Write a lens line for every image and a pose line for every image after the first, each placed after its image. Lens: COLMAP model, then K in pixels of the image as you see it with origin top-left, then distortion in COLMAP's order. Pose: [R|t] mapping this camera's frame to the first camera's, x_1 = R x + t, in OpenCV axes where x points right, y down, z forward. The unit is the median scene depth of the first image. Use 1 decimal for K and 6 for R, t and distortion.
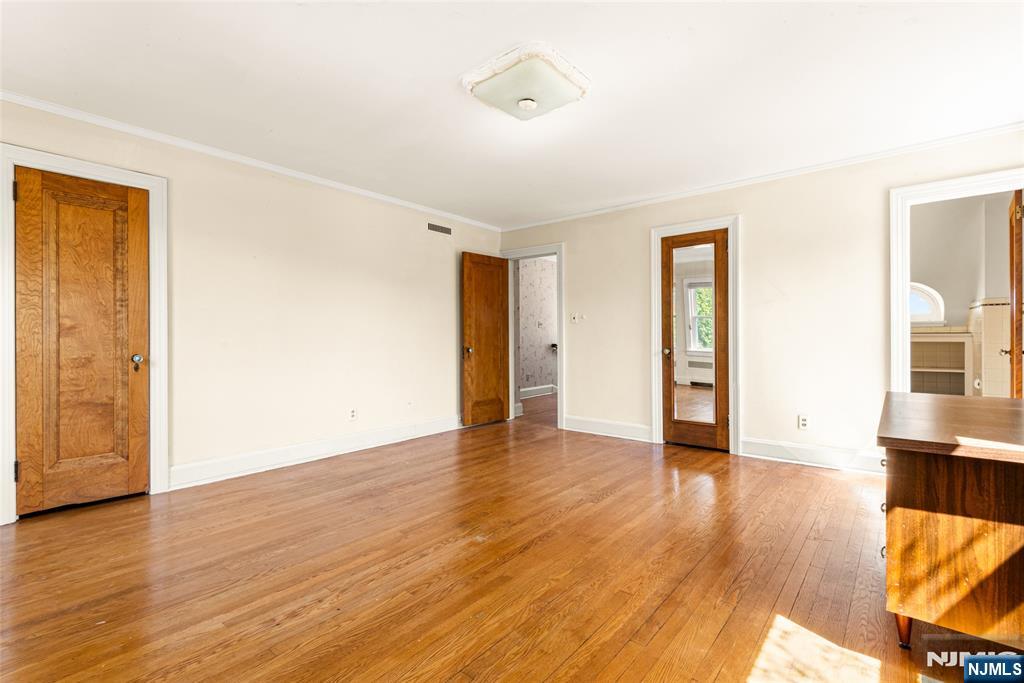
lens RADIAL K [[468.5, 0, 513.7], [0, 468.5, 335.3], [0, 0, 1]] dist [0.037338, -0.020978]
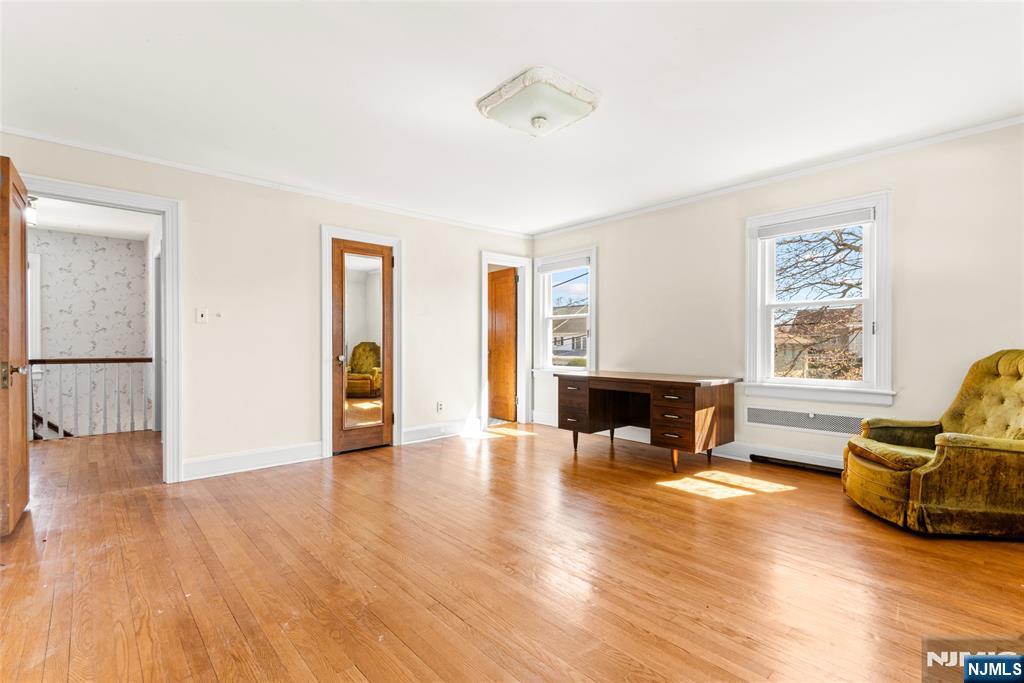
lens RADIAL K [[477.1, 0, 512.0], [0, 477.1, 341.5], [0, 0, 1]] dist [0.039913, -0.000316]
pose [[0.149276, 0.006493, 0.988774, -0.644309], [-0.003397, 0.999976, -0.006053, 0.005330], [-0.988790, -0.002455, 0.149294, 0.552412]]
